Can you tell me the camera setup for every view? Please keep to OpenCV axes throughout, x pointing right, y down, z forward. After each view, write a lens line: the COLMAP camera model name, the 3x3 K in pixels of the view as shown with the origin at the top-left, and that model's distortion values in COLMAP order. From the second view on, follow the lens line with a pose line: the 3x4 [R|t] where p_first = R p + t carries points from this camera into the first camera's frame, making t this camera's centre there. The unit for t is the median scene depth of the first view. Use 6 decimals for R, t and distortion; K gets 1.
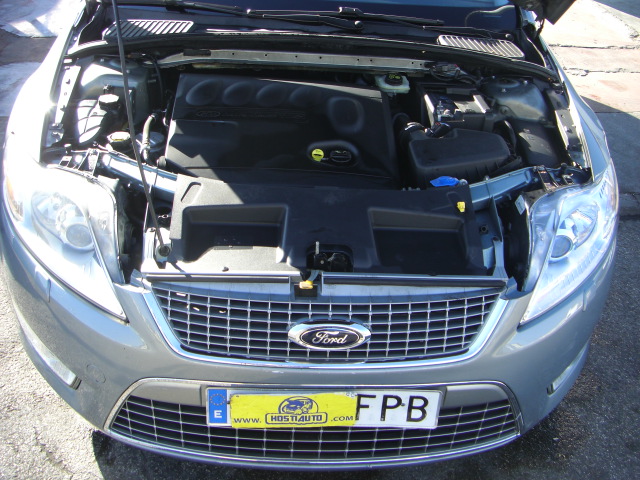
lens RADIAL K [[712.3, 0, 322.7], [0, 712.3, 186.1], [0, 0, 1]] dist [-0.167067, 0.094539]
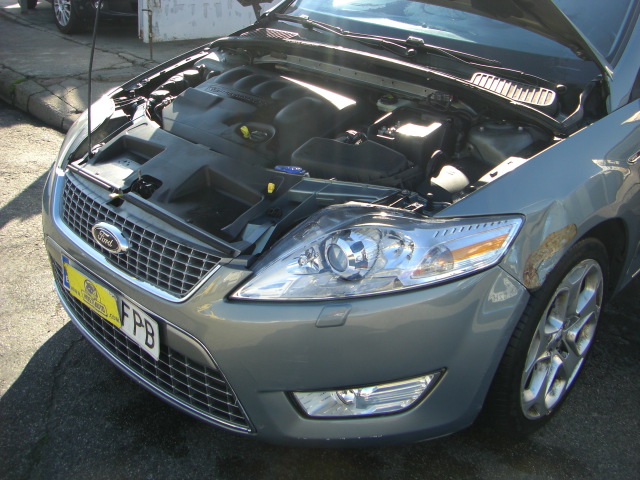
lens RADIAL K [[712.3, 0, 322.7], [0, 712.3, 186.1], [0, 0, 1]] dist [-0.167067, 0.094539]
pose [[0.691542, 0.229556, -0.684890, 1.042698], [-0.325997, 0.945290, -0.012329, 0.015958], [0.644590, 0.231798, 0.728542, 0.304294]]
